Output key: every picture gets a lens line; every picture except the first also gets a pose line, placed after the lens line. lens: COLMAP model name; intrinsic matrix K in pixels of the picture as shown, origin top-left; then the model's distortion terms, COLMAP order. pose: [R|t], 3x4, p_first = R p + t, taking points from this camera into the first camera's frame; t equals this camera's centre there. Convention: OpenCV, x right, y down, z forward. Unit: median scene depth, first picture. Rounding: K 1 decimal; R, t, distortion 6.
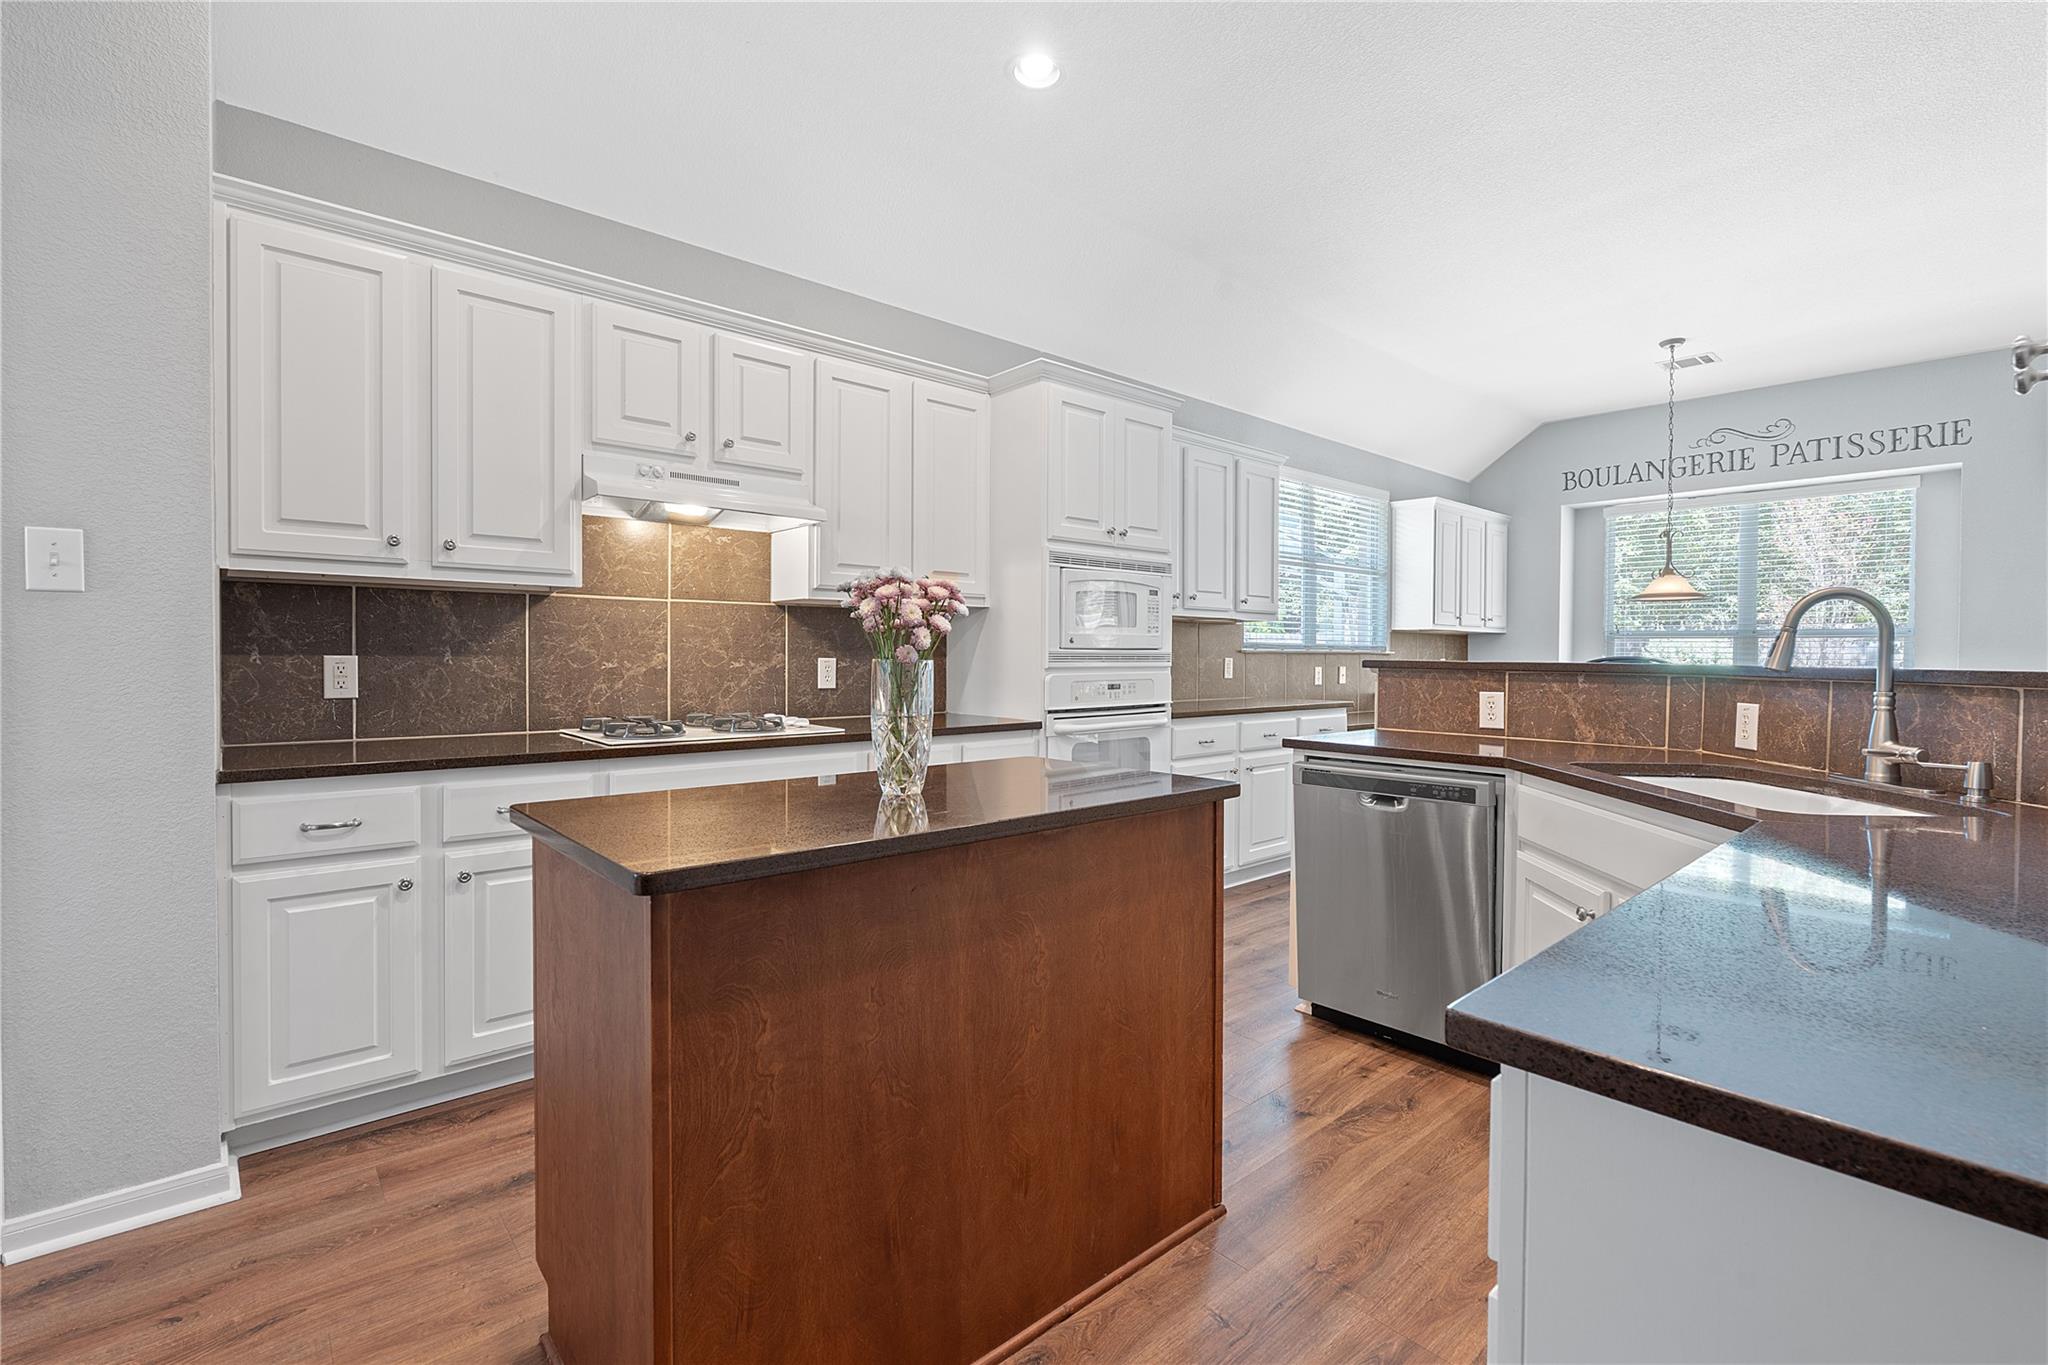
lens RADIAL K [[907.9, 0, 1023.8], [0, 907.9, 671.3], [0, 0, 1]] dist [-0.005806, 0.000573]
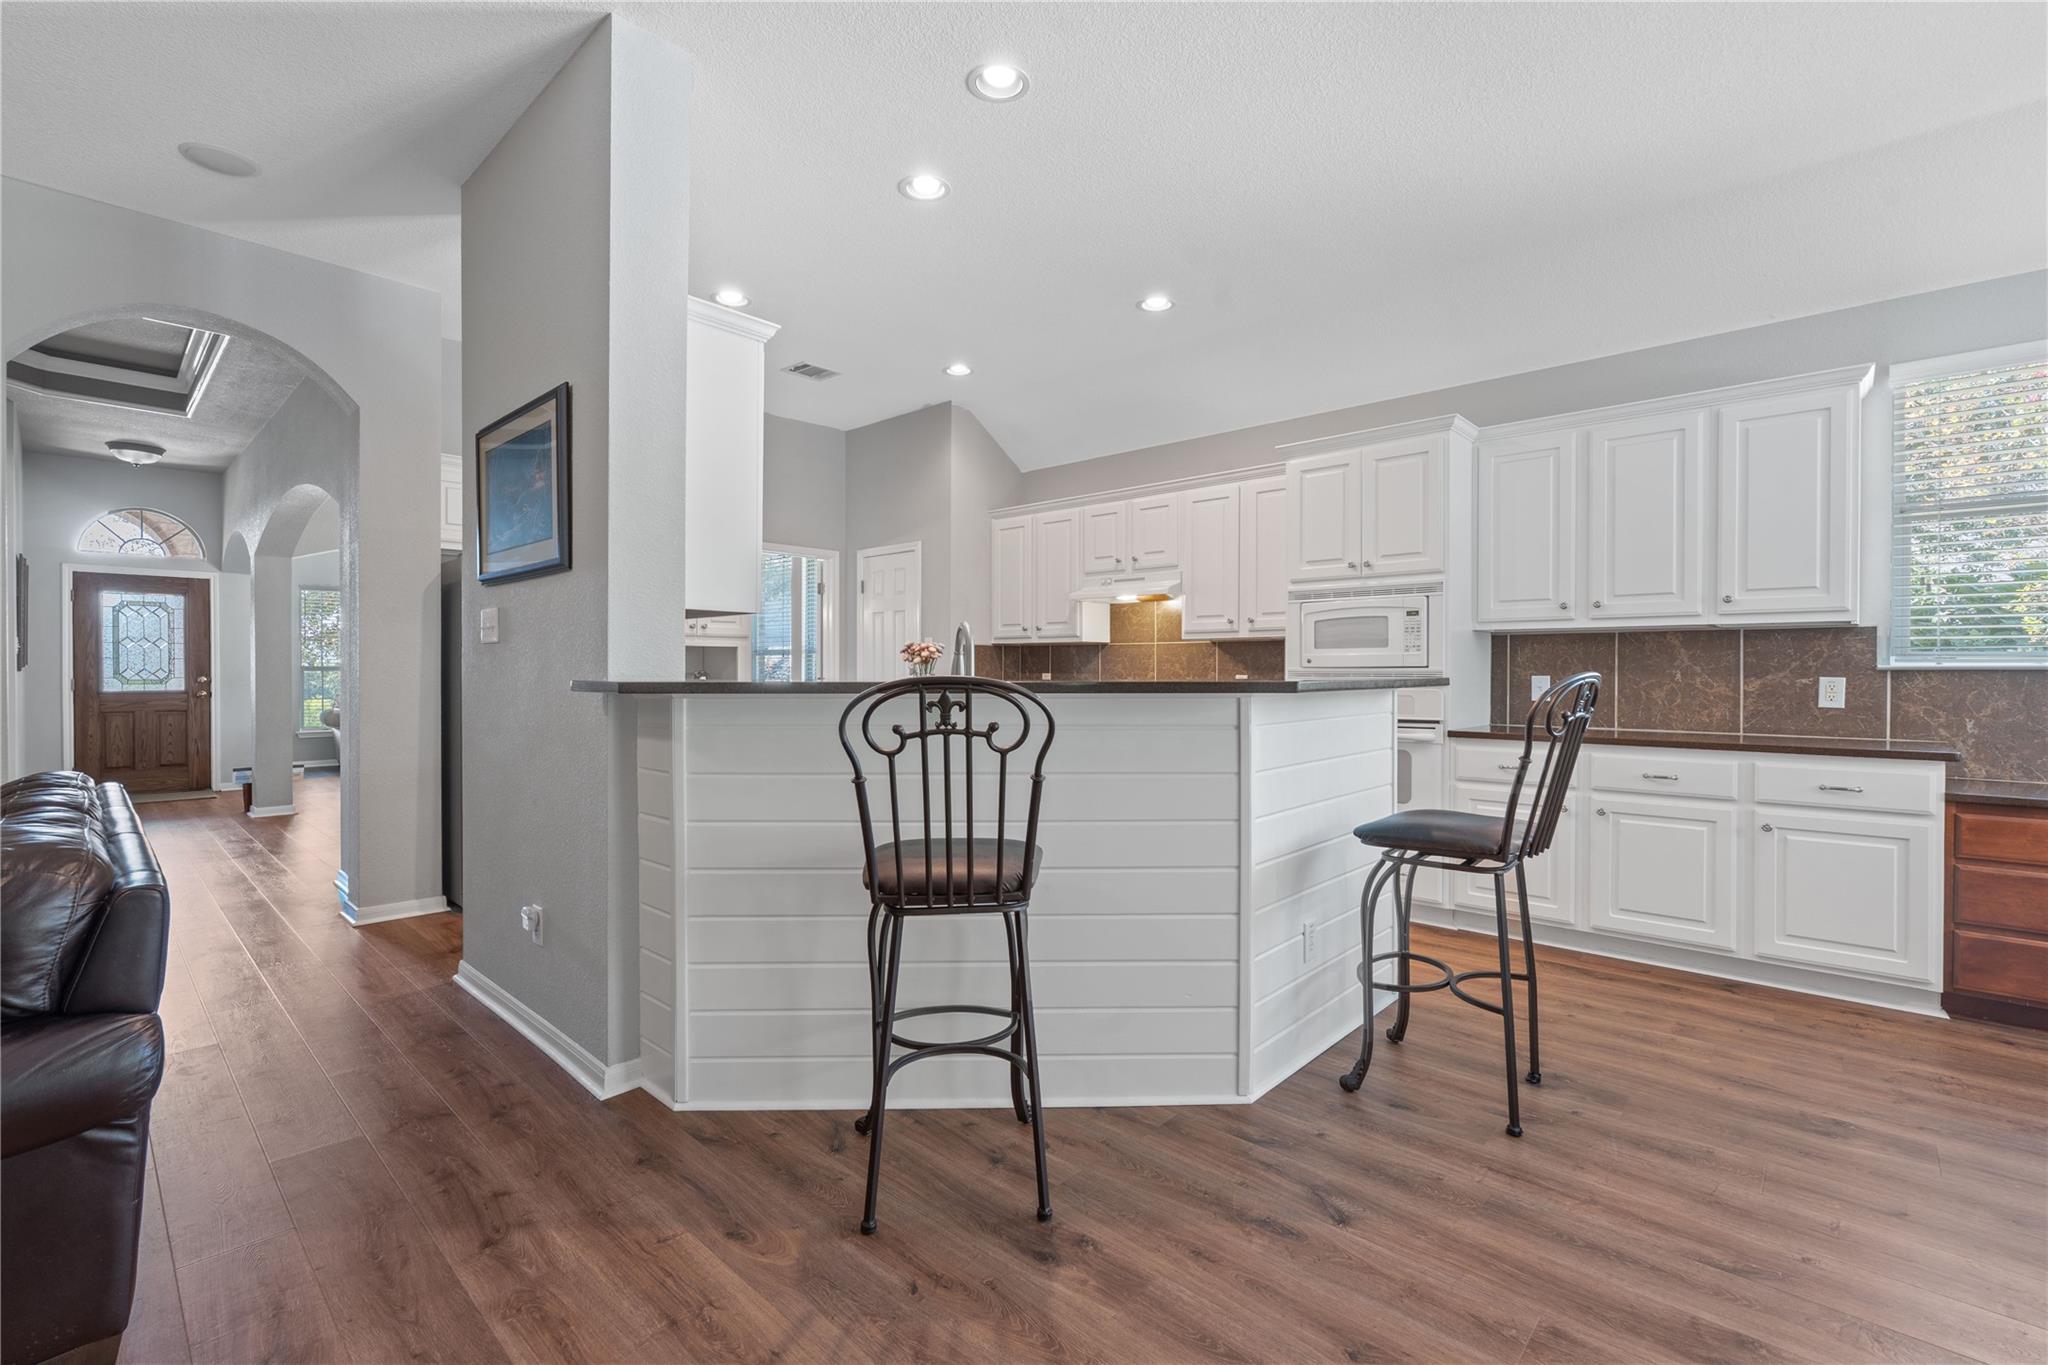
lens RADIAL K [[900.1, 0, 1024.0], [0, 900.1, 682.5], [0, 0, 1]] dist [-0.002771, -0.000067]
pose [[0.101763, 0.009182, -0.994766, 1.188756], [-0.018046, 0.999810, 0.007382, -0.006652], [0.994645, 0.017200, 0.101909, 0.473160]]
